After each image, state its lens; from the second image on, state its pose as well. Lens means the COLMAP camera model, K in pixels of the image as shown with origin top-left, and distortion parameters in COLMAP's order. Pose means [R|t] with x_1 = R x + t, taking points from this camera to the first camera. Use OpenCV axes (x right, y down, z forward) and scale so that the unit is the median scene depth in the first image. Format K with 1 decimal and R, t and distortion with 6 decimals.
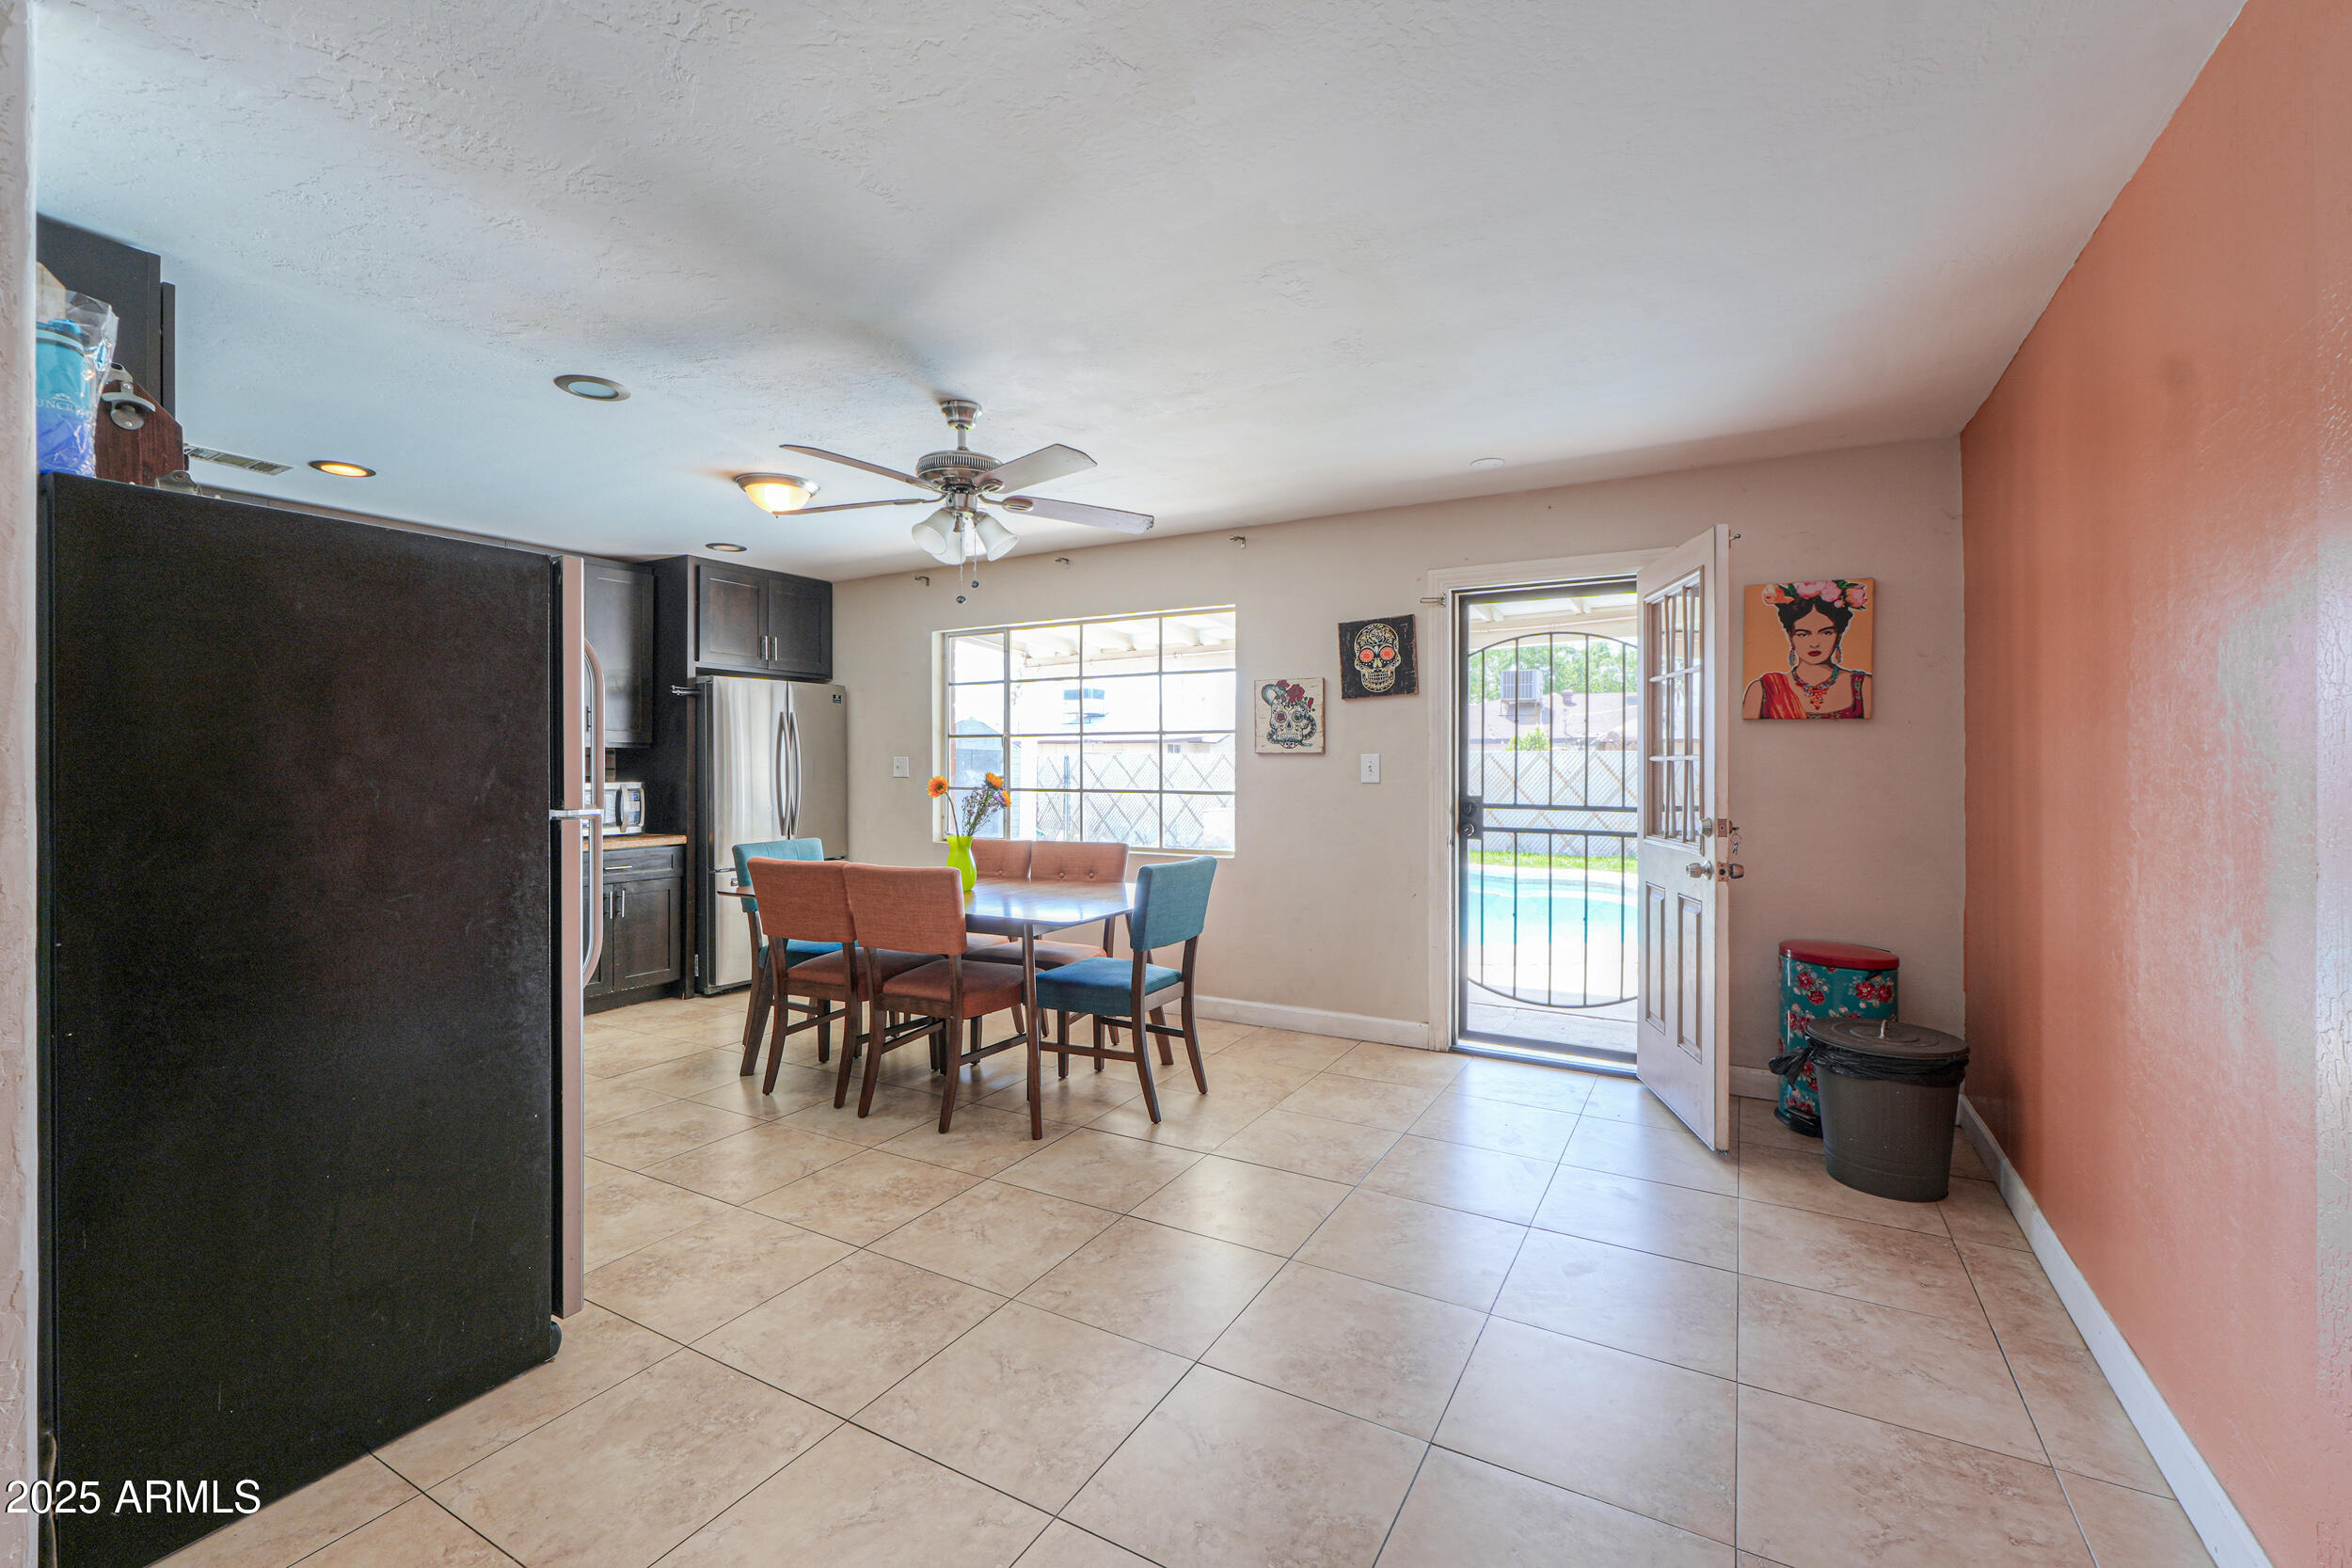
lens RADIAL K [[1007.8, 0, 1145.7], [0, 1007.8, 771.5], [0, 0, 1]] dist [0.000334, 0.001163]
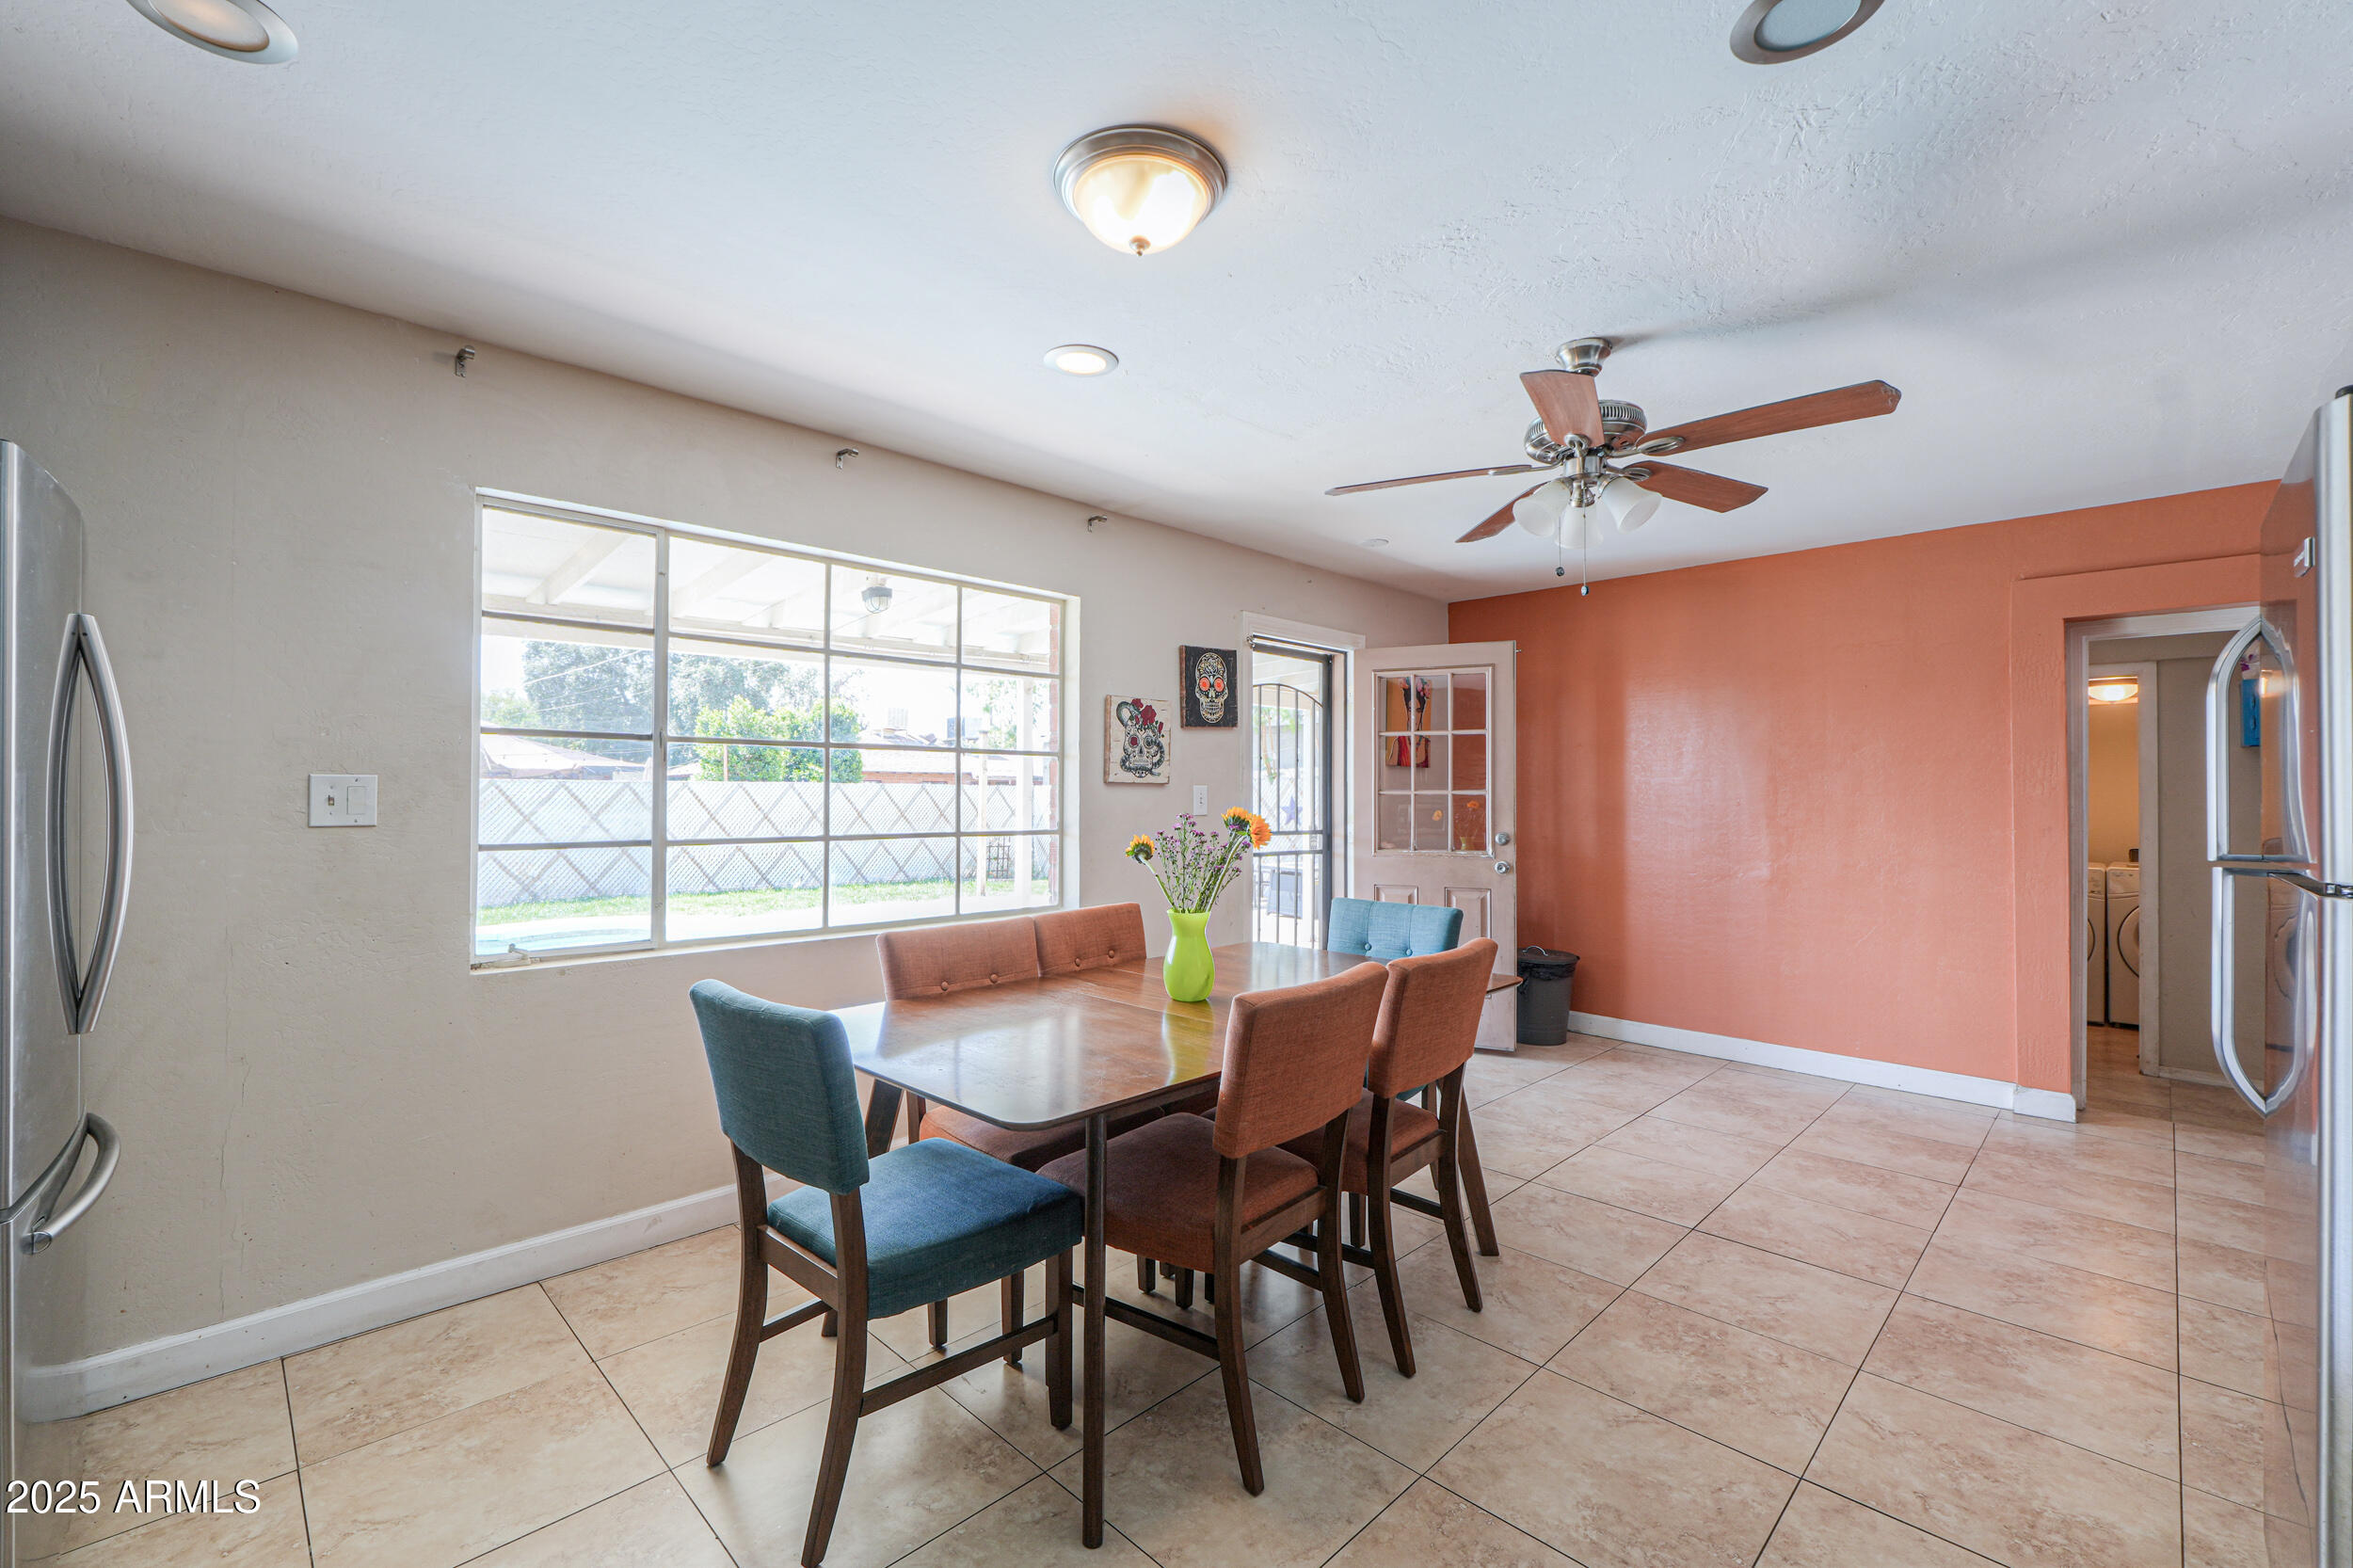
lens RADIAL K [[1008.3, 0, 1185.8], [0, 1008.3, 790.5], [0, 0, 1]] dist [0.000334, 0.001163]
pose [[0.234907, 0.006334, 0.971997, -0.719454], [0.002615, 0.999971, -0.007148, -0.005724], [-0.972014, 0.004220, 0.234883, 0.780842]]
